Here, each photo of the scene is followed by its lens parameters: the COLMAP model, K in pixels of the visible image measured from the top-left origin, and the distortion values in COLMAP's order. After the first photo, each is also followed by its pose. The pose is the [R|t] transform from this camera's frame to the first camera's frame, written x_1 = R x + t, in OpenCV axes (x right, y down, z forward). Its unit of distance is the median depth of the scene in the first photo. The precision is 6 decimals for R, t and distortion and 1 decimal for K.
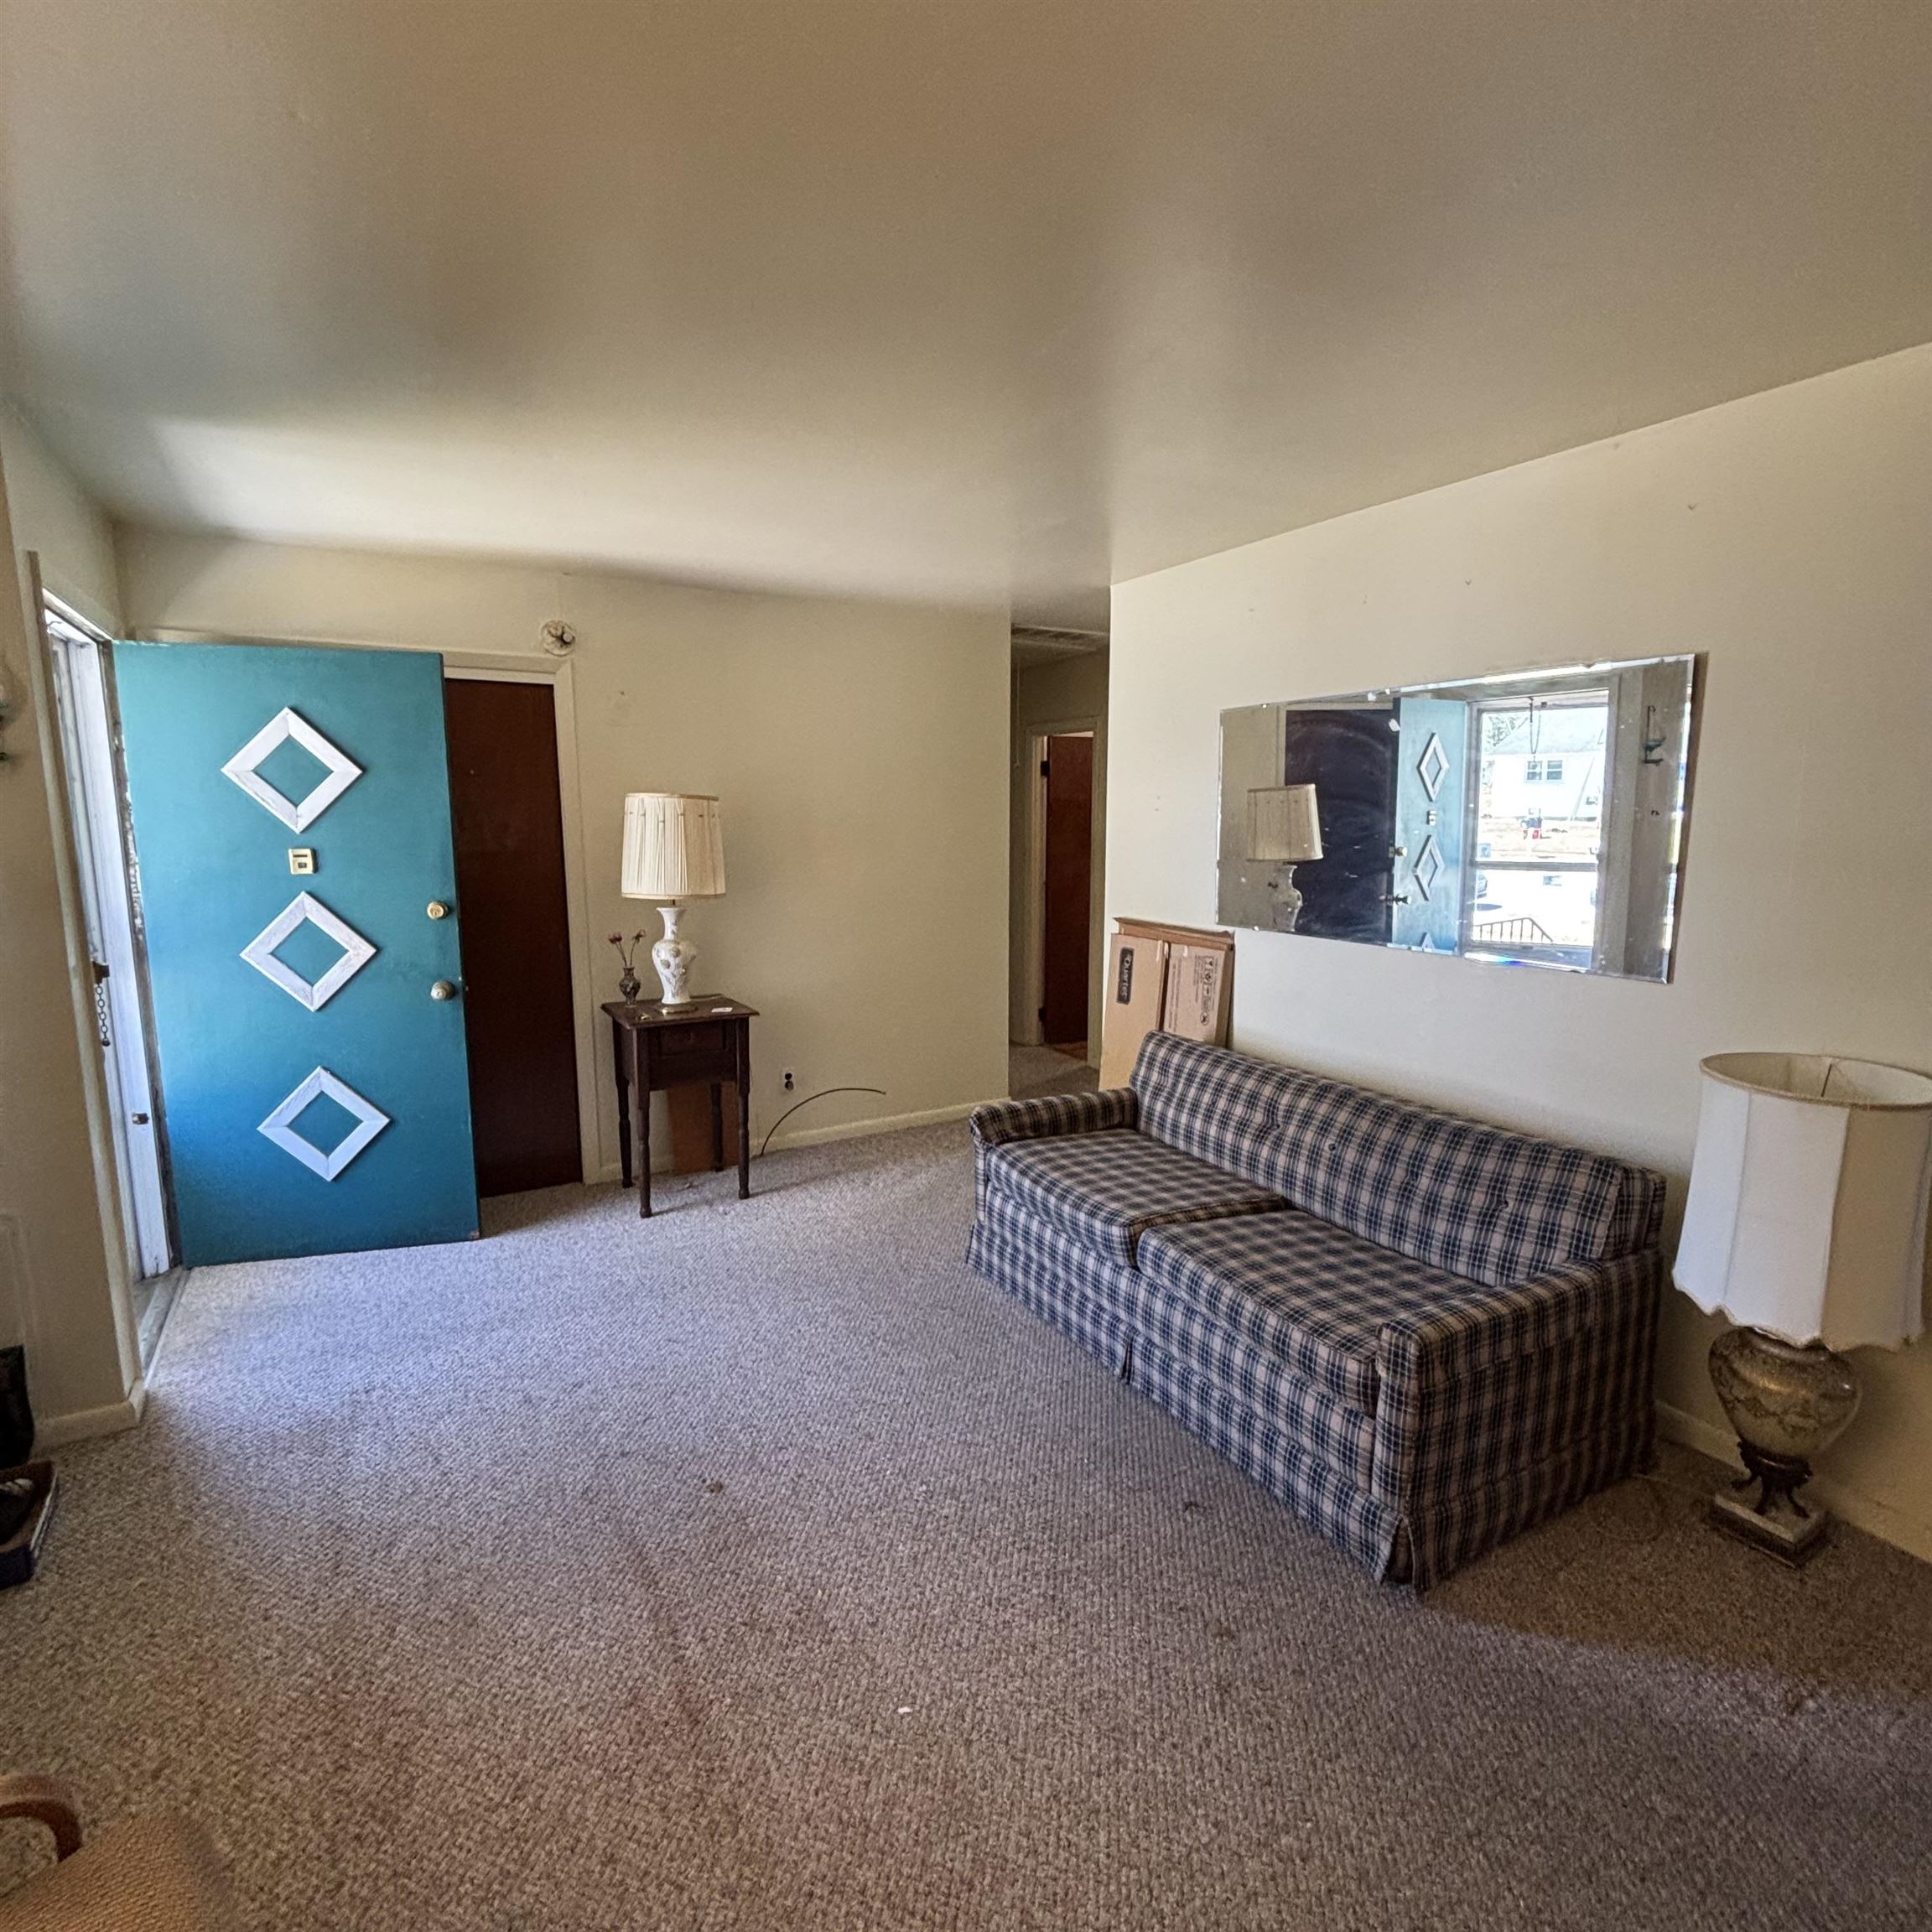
lens RADIAL K [[1040.5, 0, 964.5], [0, 1040.5, 948.9], [0, 0, 1]] dist [-0.002514, 0.006239]
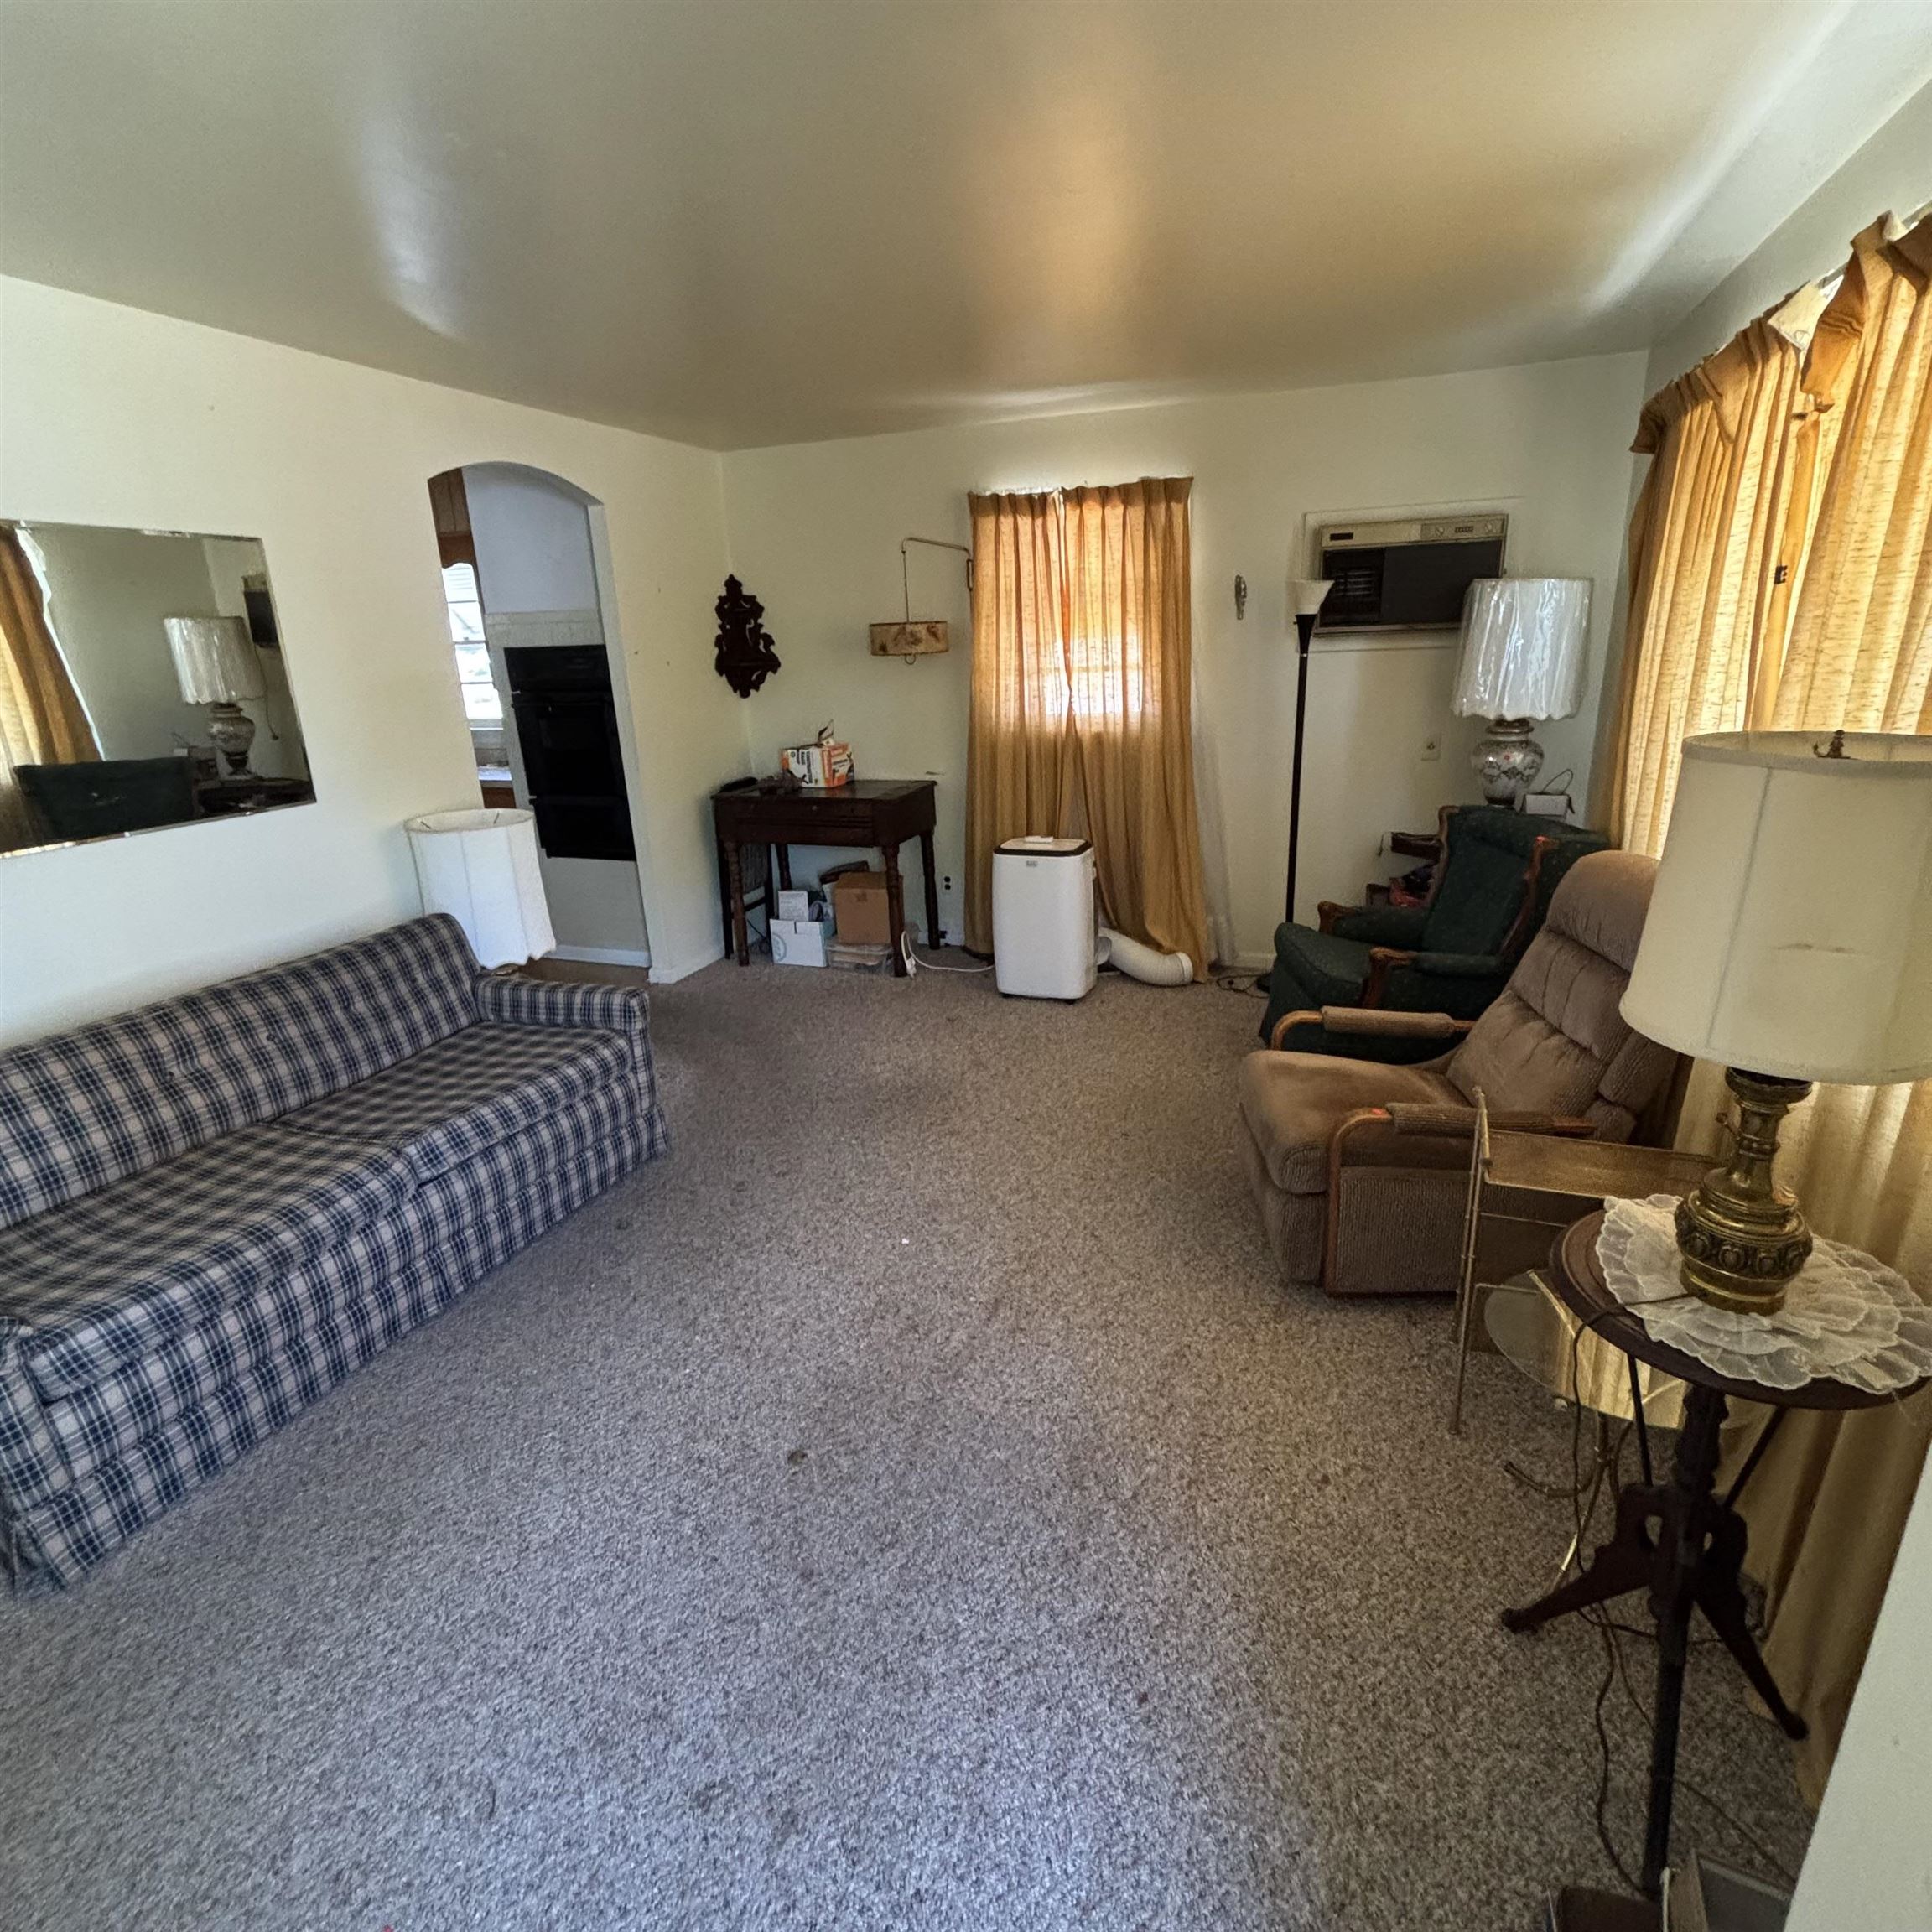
lens RADIAL K [[1040.5, 0, 964.5], [0, 1040.5, 948.9], [0, 0, 1]] dist [-0.002514, 0.006239]
pose [[-0.628679, -0.203227, 0.750641, -0.946071], [0.137946, 0.920799, 0.364828, -0.180674], [-0.765332, 0.332908, -0.550853, 1.304124]]
